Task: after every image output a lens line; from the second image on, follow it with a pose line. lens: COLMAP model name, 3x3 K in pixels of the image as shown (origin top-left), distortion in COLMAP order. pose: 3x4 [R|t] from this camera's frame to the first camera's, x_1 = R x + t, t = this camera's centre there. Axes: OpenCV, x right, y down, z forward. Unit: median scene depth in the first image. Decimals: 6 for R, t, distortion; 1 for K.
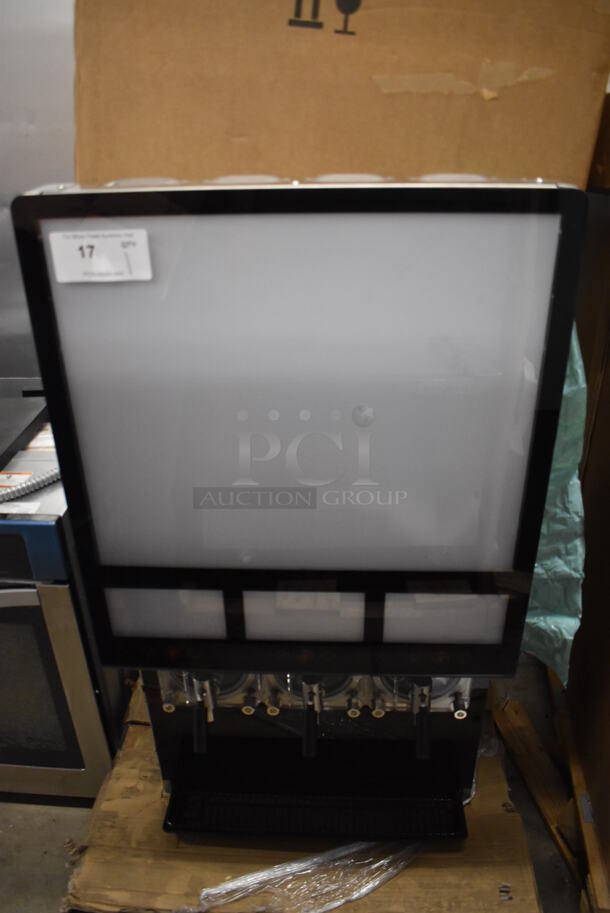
lens RADIAL K [[718.2, 0, 306.9], [0, 718.2, 456.2], [0, 0, 1]] dist [-0.089762, 0.019654]
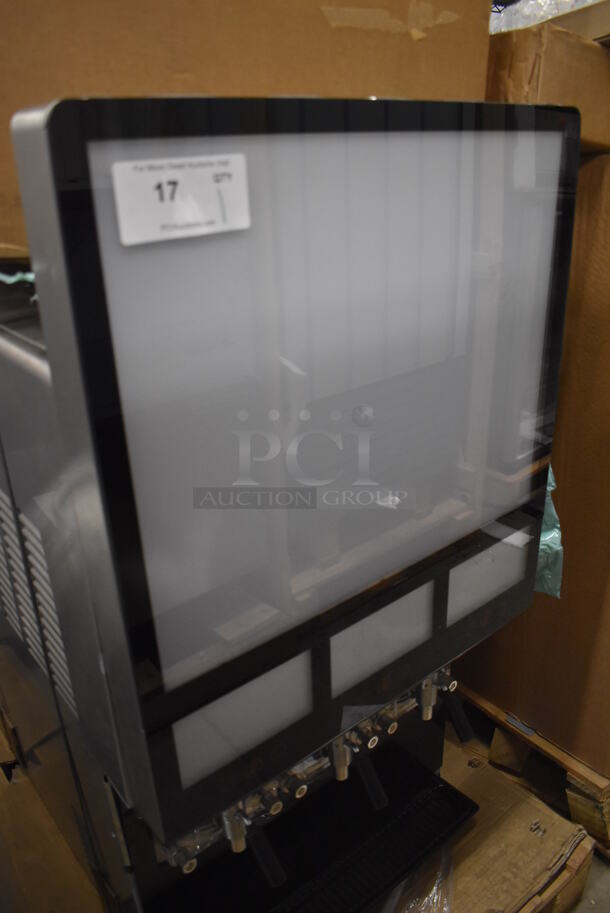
lens RADIAL K [[718.2, 0, 304.9], [0, 718.2, 461.6], [0, 0, 1]] dist [-0.089762, 0.019654]
pose [[0.742875, -0.281071, 0.607566, -0.532465], [0.331493, 0.942951, 0.030909, -0.026723], [-0.581592, 0.178442, 0.793668, 0.357517]]
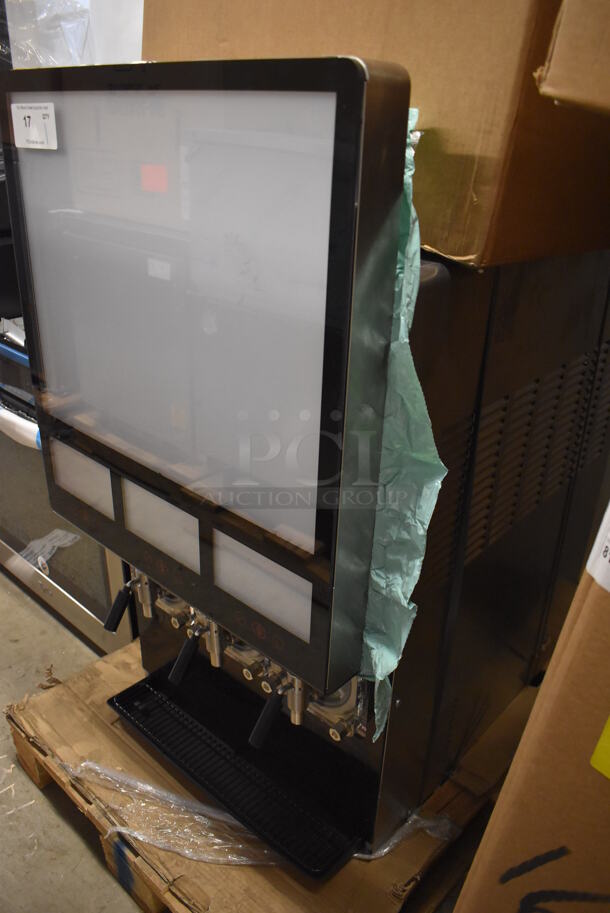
lens RADIAL K [[718.2, 0, 310.0], [0, 718.2, 458.1], [0, 0, 1]] dist [-0.089762, 0.019654]
pose [[0.779463, 0.318133, -0.539656, 0.672226], [-0.333253, 0.940022, 0.072813, -0.002480], [0.530453, 0.123087, 0.838731, 0.272431]]
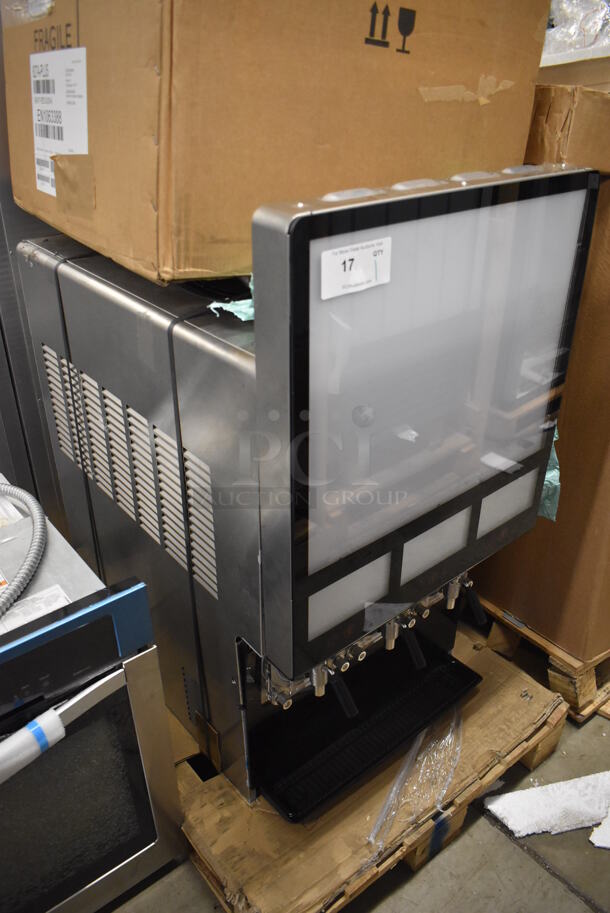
lens RADIAL K [[718.2, 0, 302.3], [0, 718.2, 456.4], [0, 0, 1]] dist [-0.089762, 0.019654]
pose [[0.738617, -0.324617, 0.590820, -0.836111], [0.301556, 0.942950, 0.141097, -0.151114], [-0.602916, 0.073949, 0.794370, 0.181219]]
